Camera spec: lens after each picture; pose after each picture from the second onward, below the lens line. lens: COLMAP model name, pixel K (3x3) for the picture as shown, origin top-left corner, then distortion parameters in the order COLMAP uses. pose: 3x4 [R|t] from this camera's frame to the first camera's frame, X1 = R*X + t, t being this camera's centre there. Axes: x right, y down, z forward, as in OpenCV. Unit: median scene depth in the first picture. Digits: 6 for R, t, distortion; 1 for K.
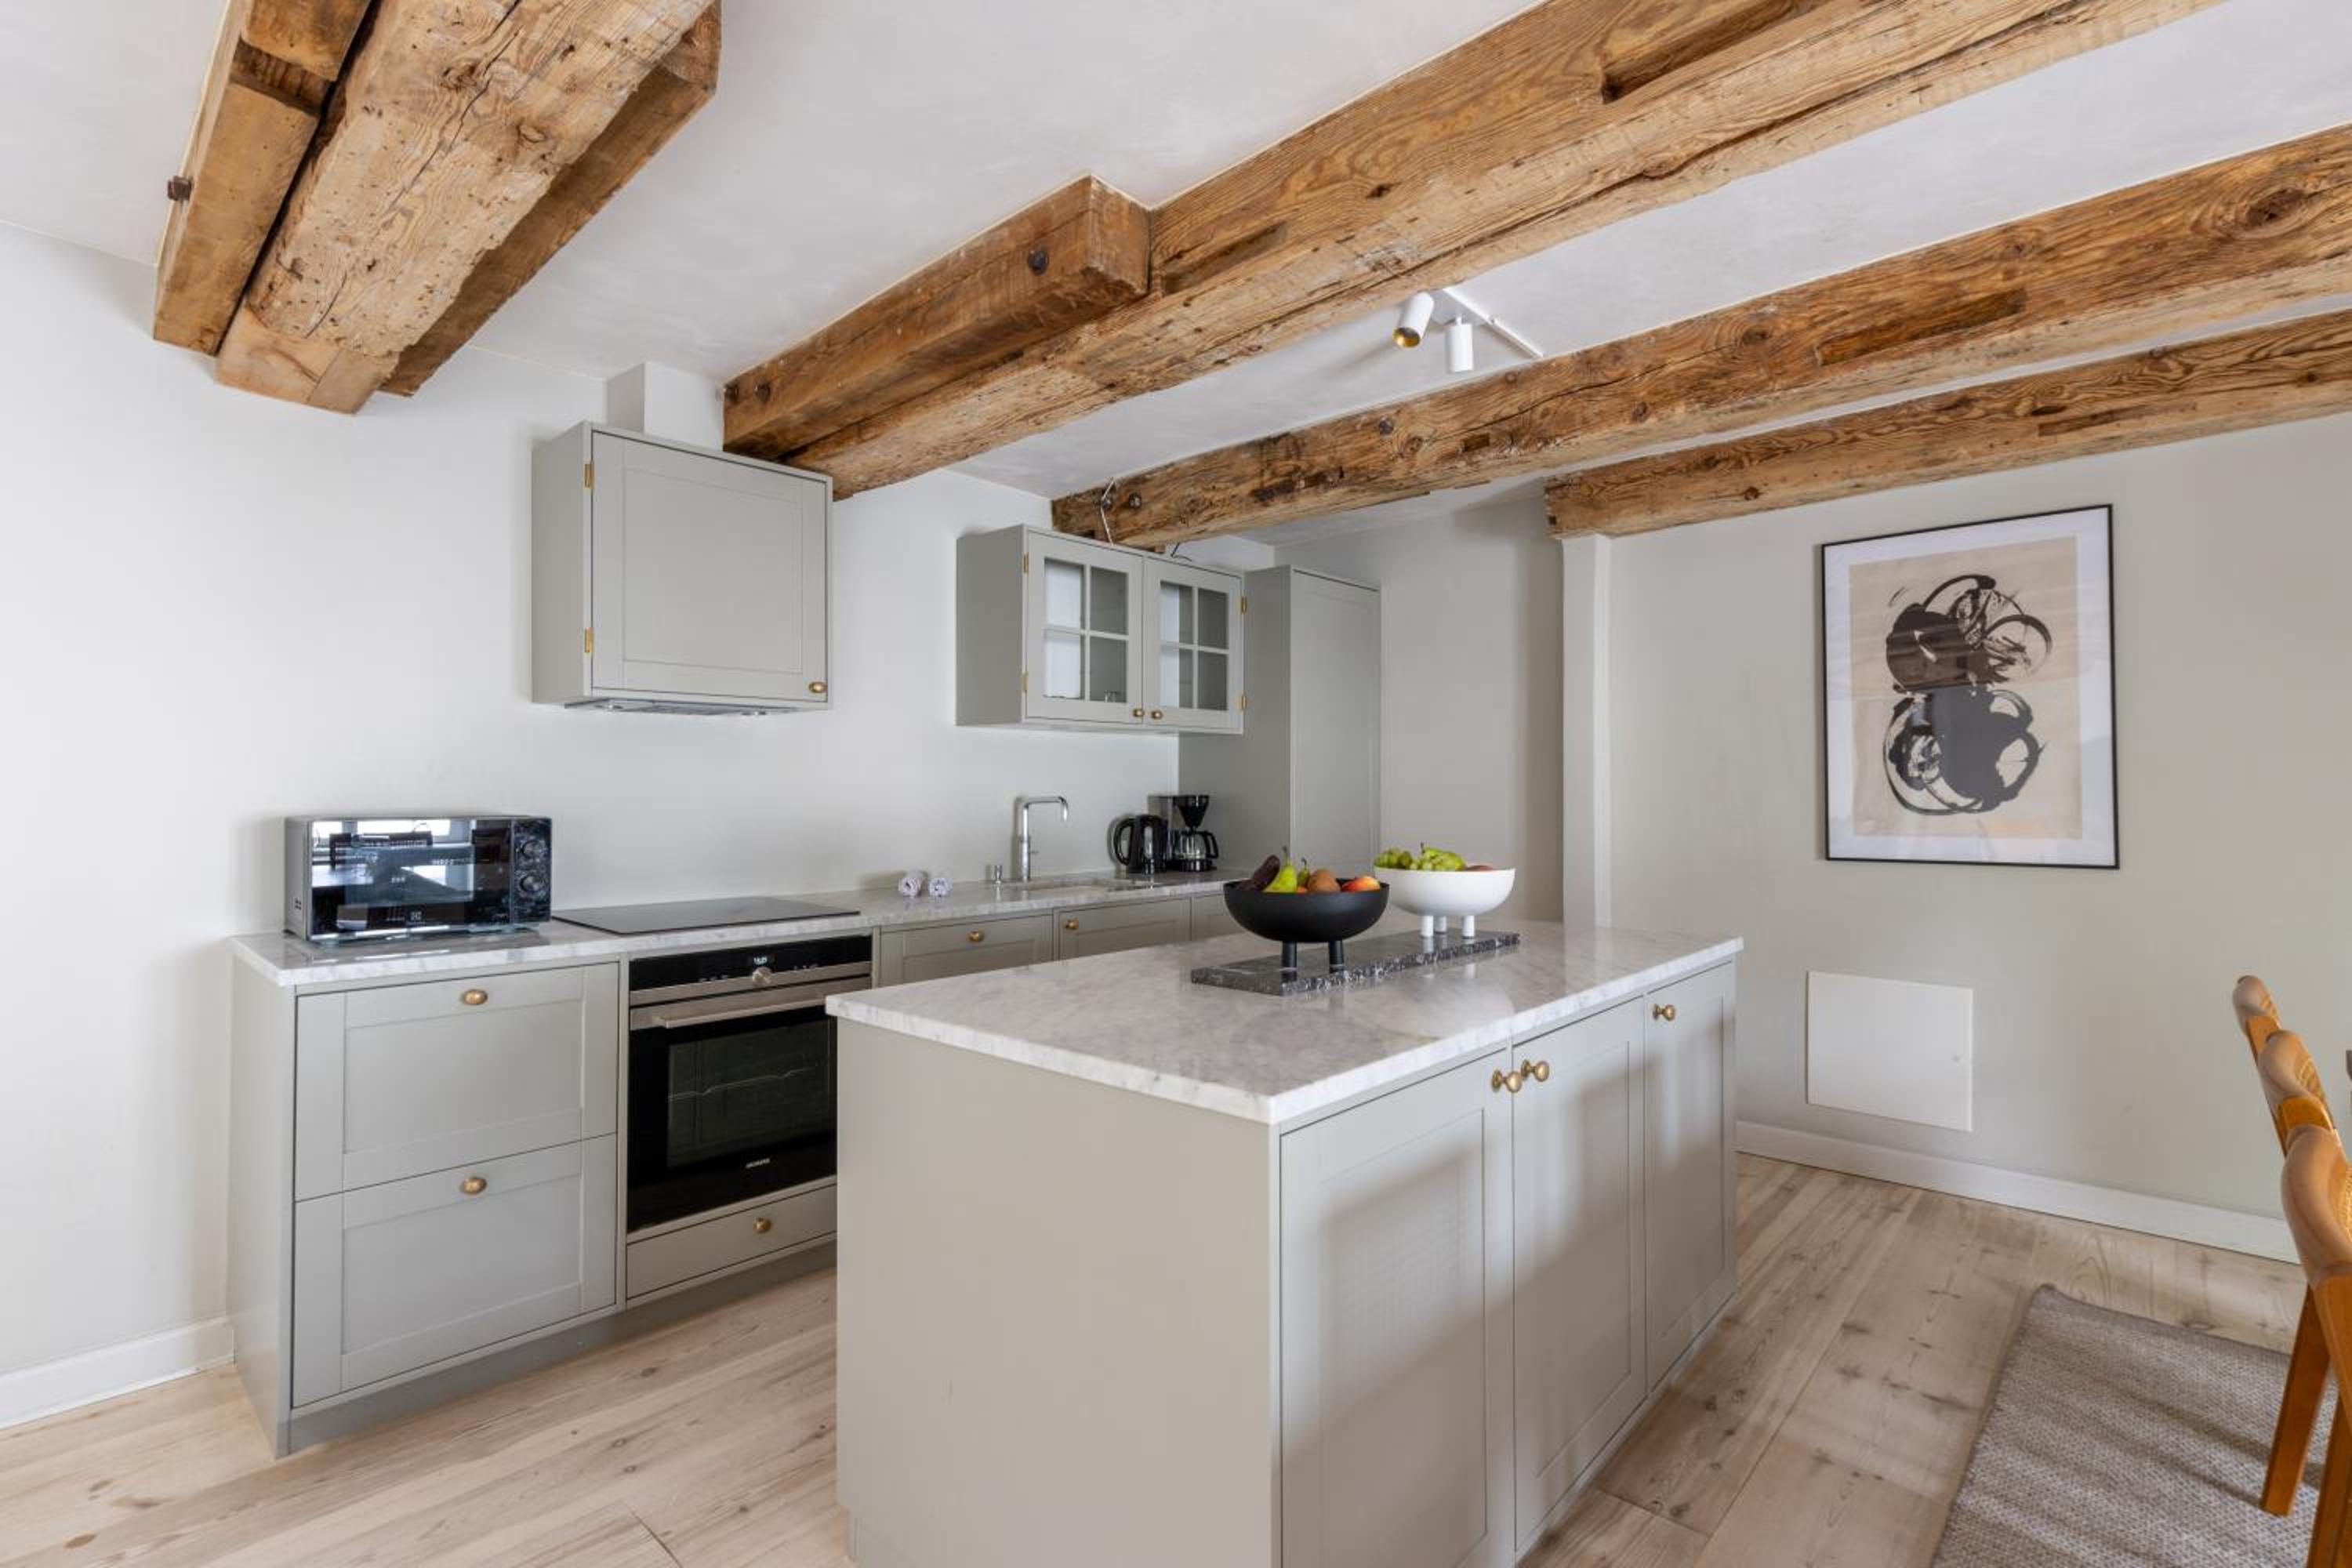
lens RADIAL K [[1089.2, 0, 1180.6], [0, 1089.2, 778.0], [0, 0, 1]] dist [-0.001647, -0.000944]
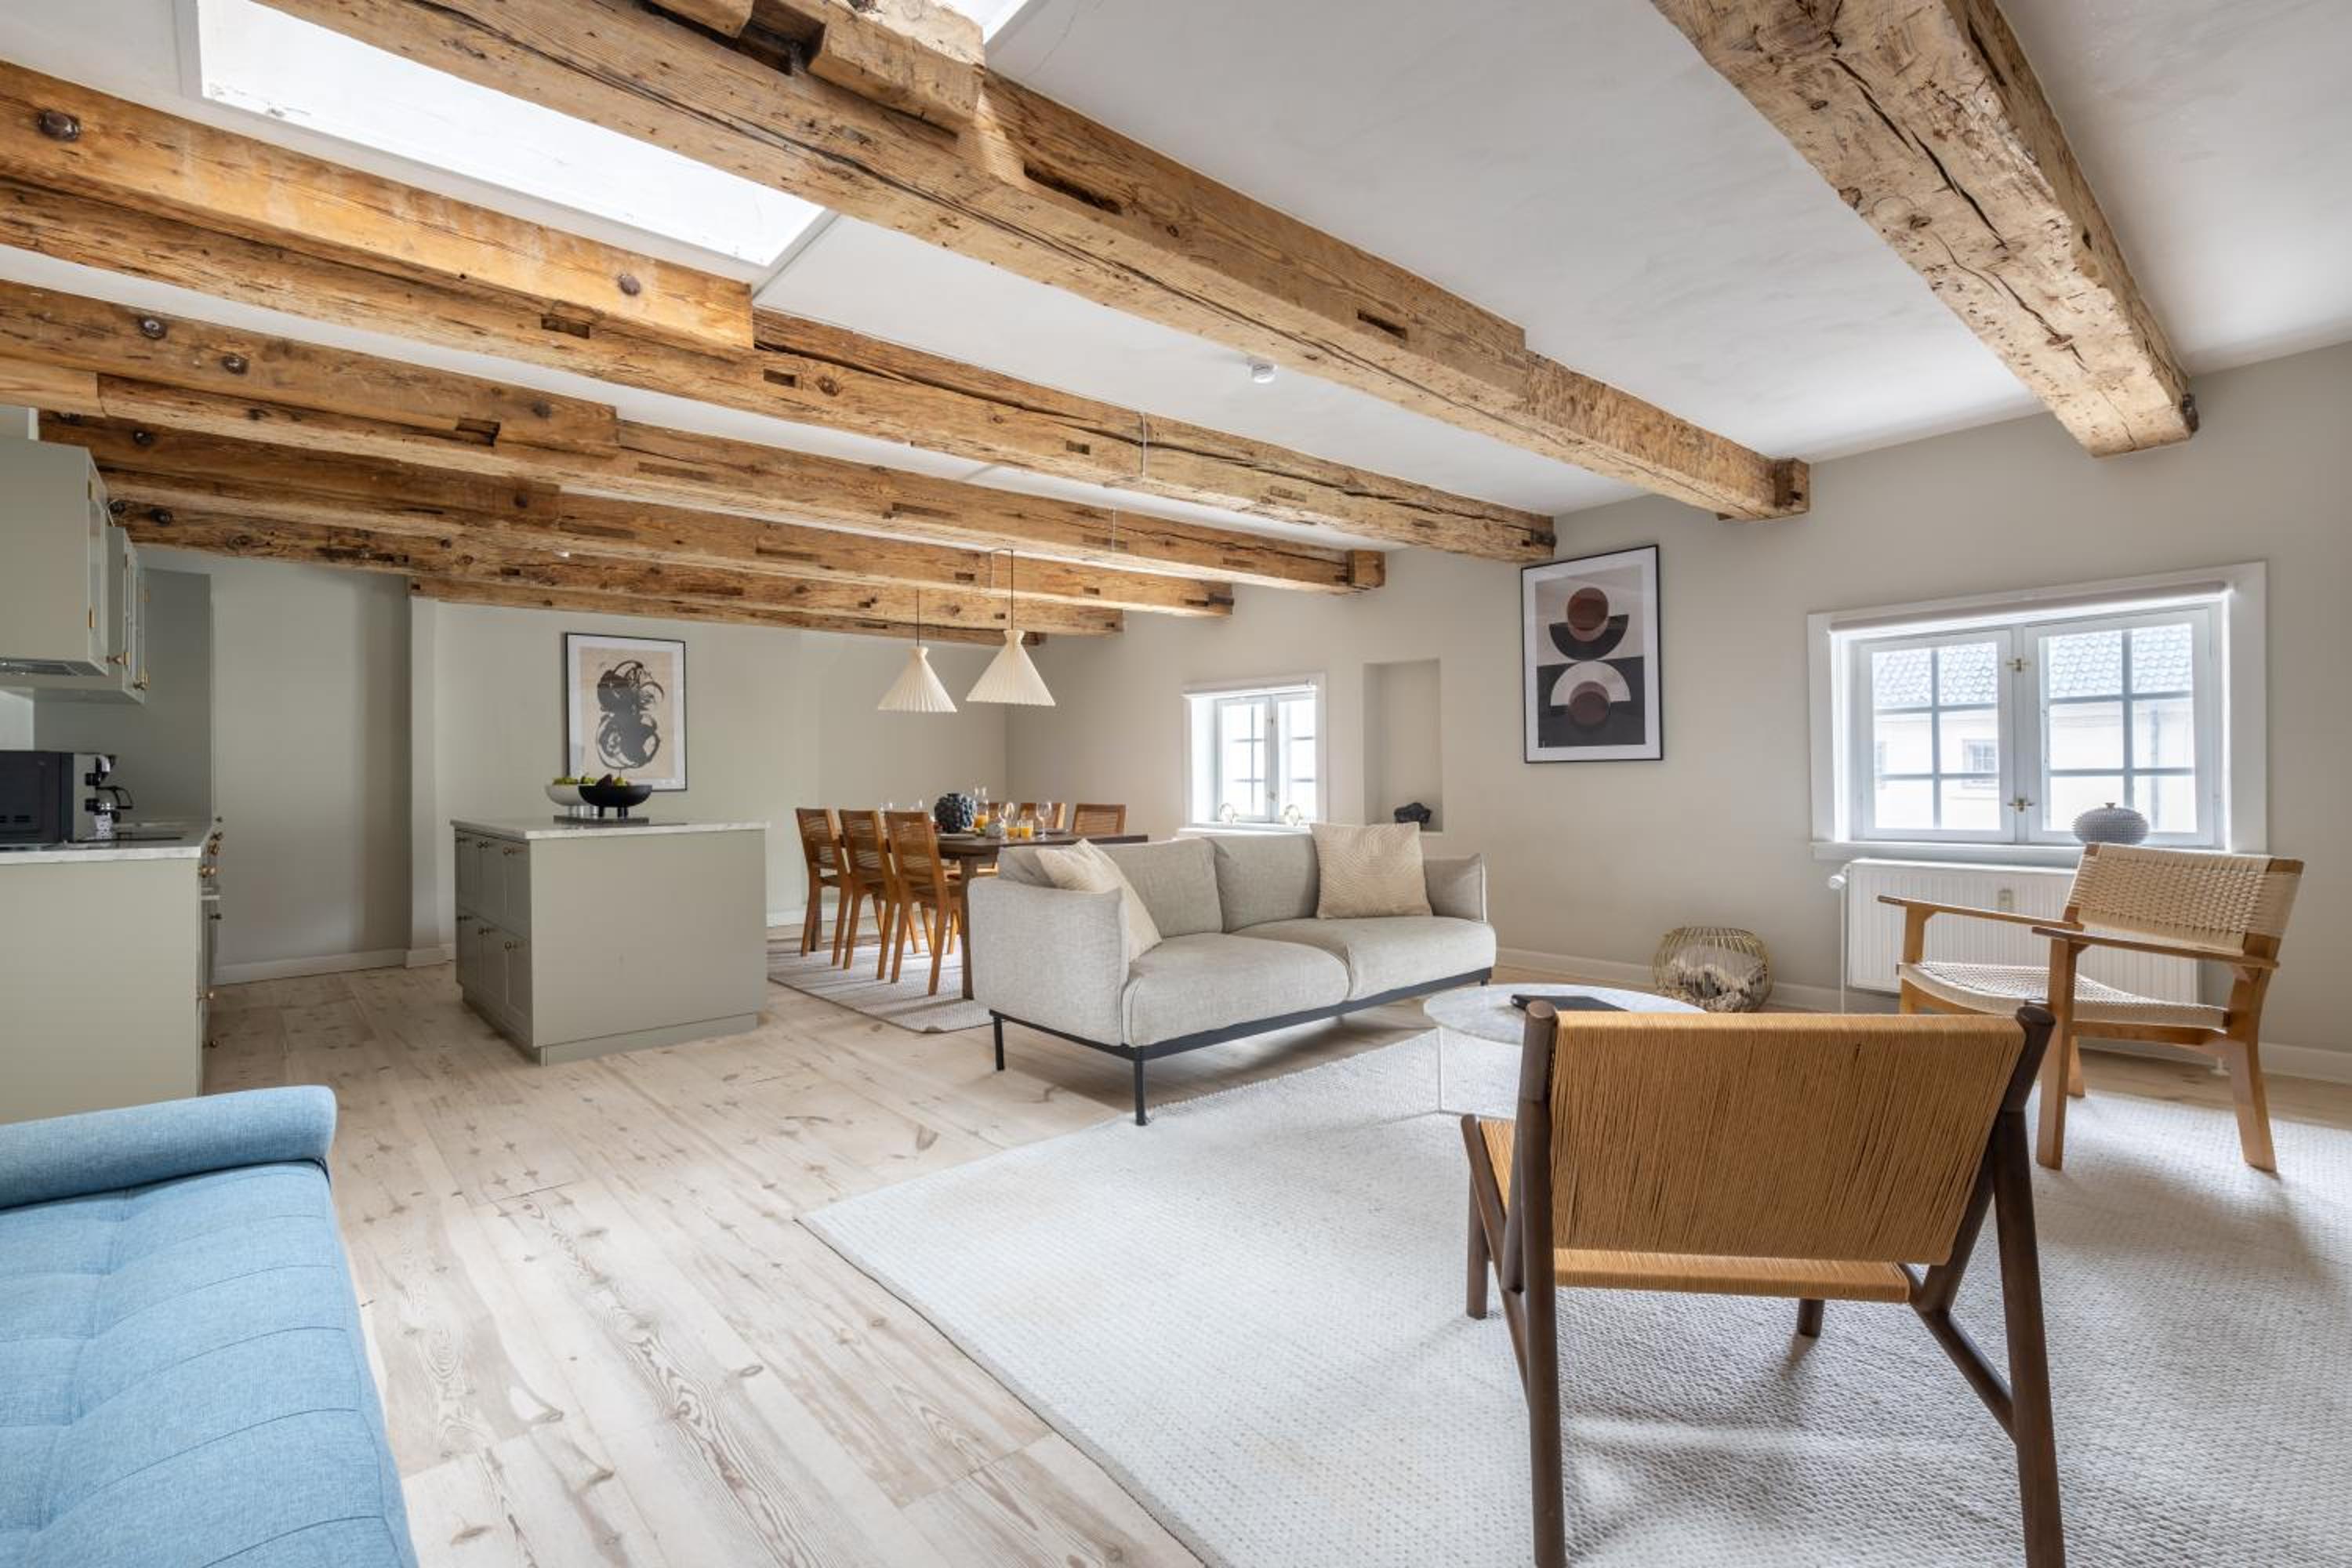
lens RADIAL K [[1034.2, 0, 1205.3], [0, 1034.2, 772.5], [0, 0, 1]] dist [0.006402, -0.001260]
pose [[0.070934, 0.003974, 0.997473, -1.557926], [-0.006896, 0.999970, -0.003493, 0.048282], [-0.997457, -0.006631, 0.070960, -0.380544]]
